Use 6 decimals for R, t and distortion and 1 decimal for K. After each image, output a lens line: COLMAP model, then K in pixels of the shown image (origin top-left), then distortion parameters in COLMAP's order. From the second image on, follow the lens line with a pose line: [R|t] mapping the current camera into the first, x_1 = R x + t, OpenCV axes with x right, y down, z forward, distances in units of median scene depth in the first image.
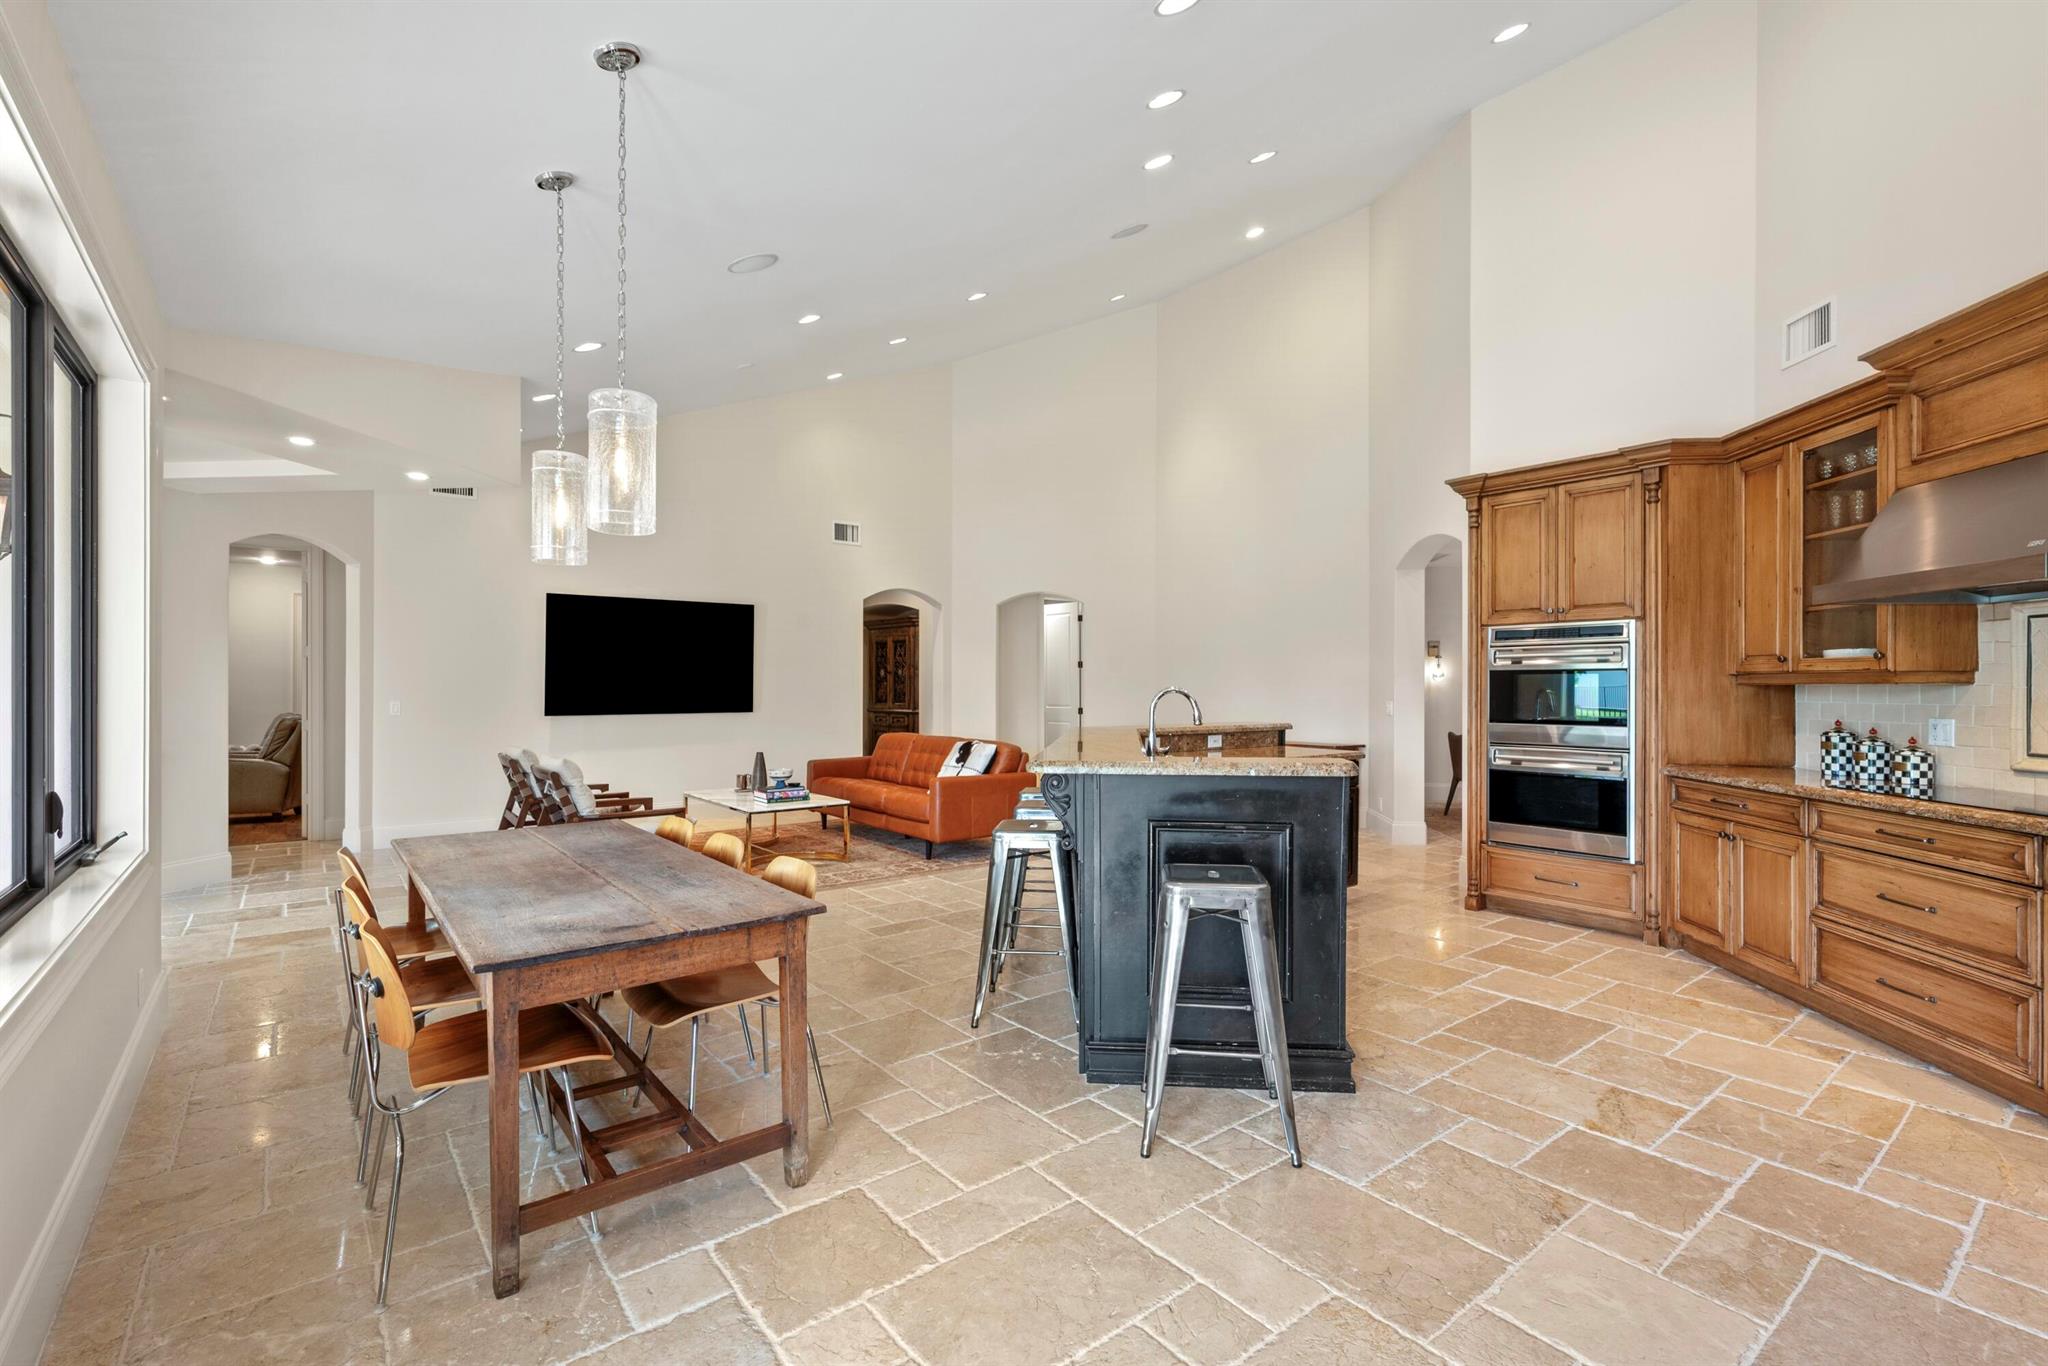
lens RADIAL K [[925.3, 0, 1017.2], [0, 925.3, 689.0], [0, 0, 1]] dist [0.000901, -0.000015]
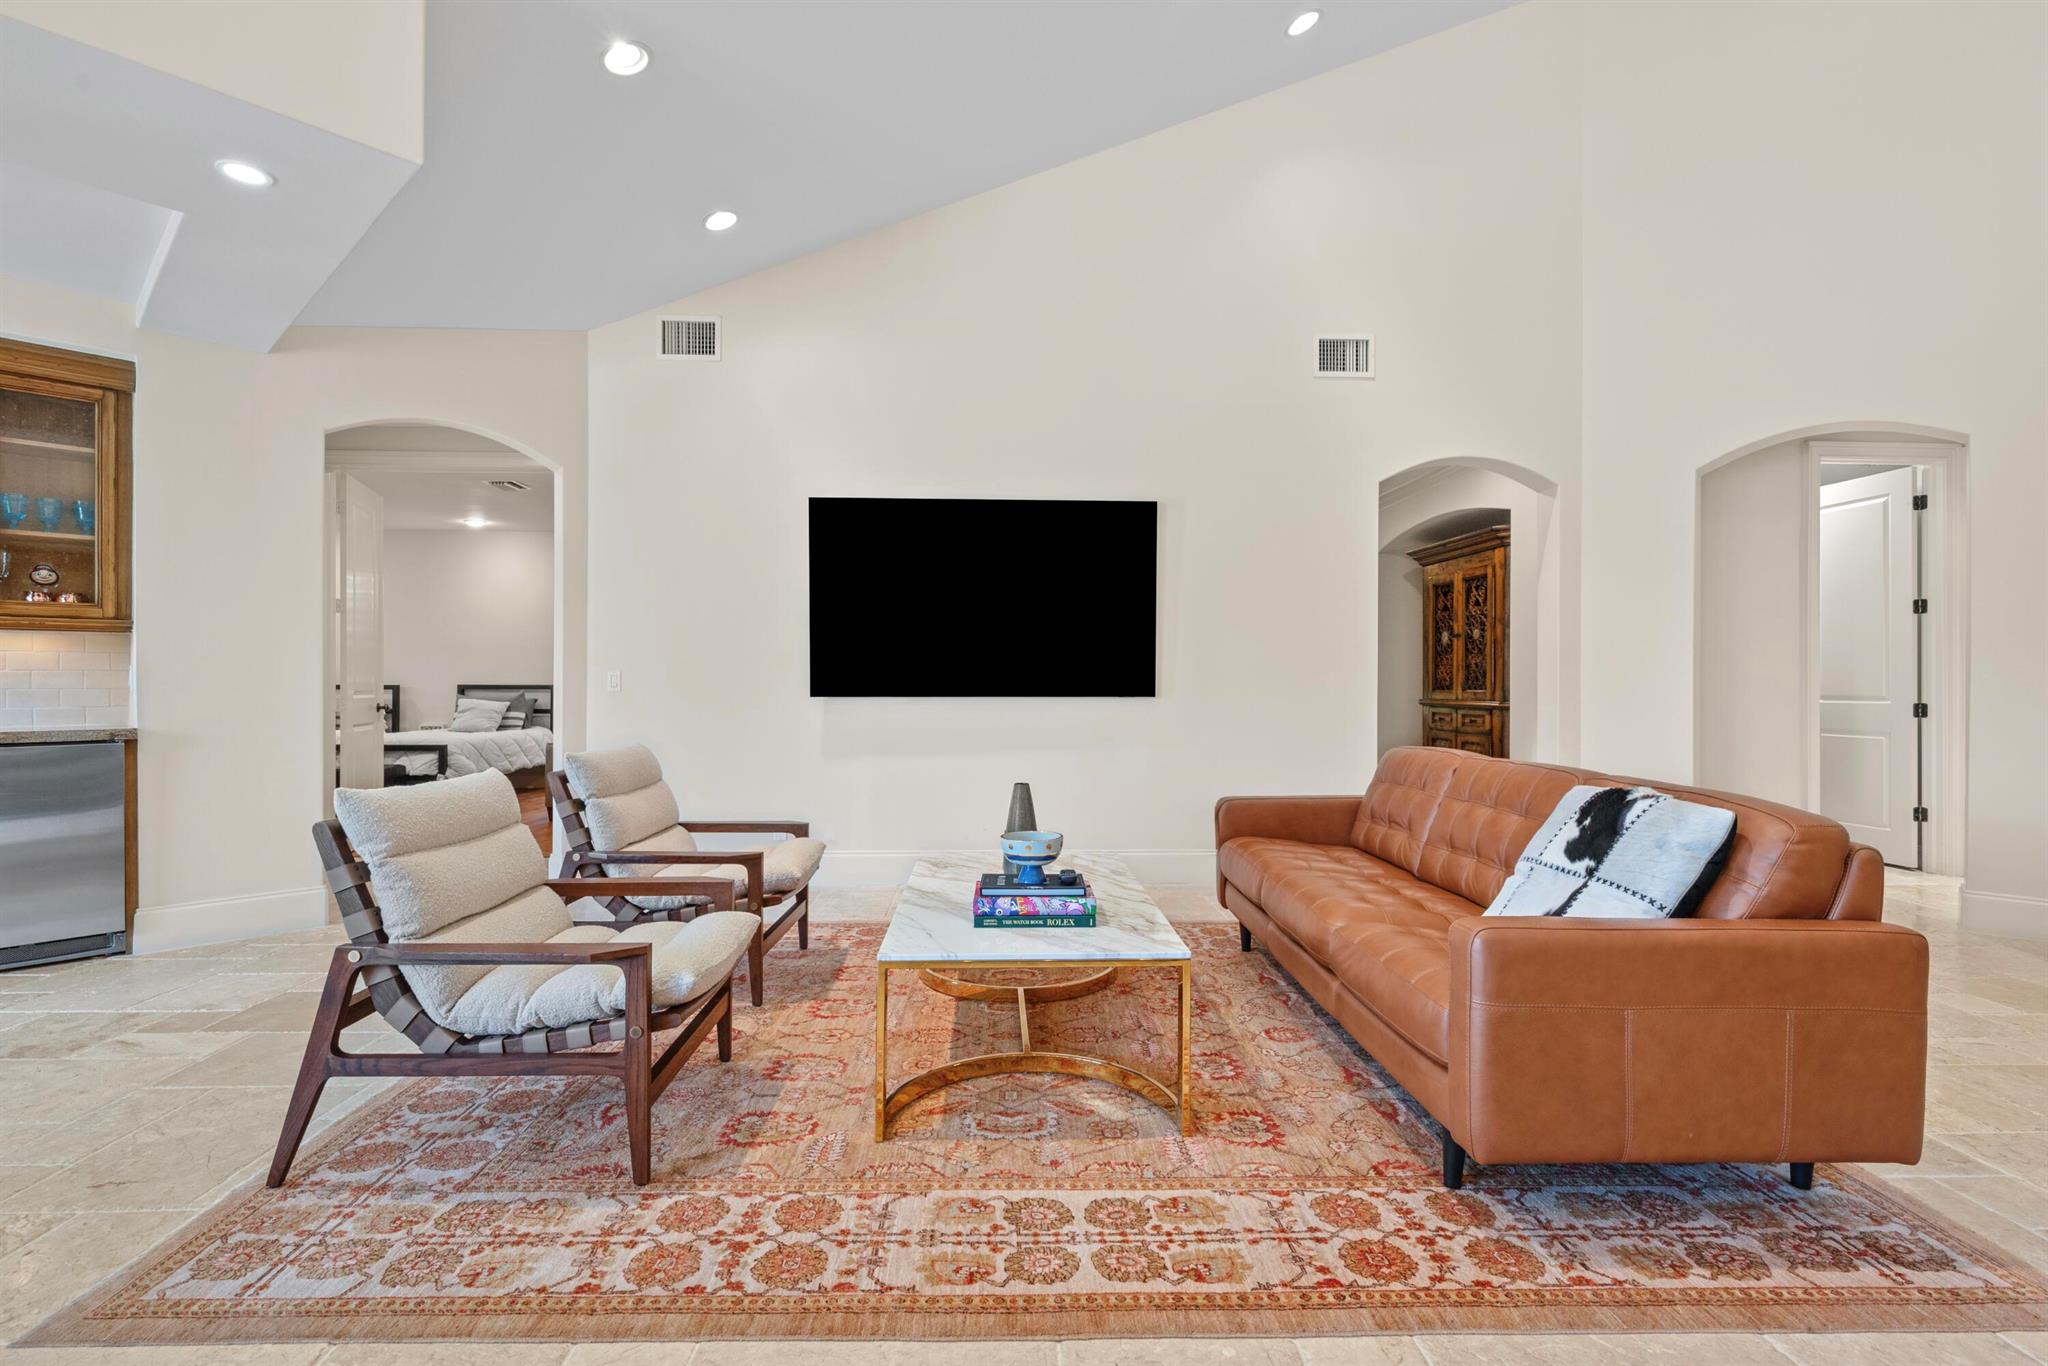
lens RADIAL K [[925.3, 0, 1030.7], [0, 925.3, 686.8], [0, 0, 1]] dist [0.000901, -0.000015]
pose [[0.811078, 0.003477, -0.584928, -0.027312], [-0.004521, 0.999990, -0.000324, 0.021292], [0.584921, 0.002907, 0.811085, 0.575616]]
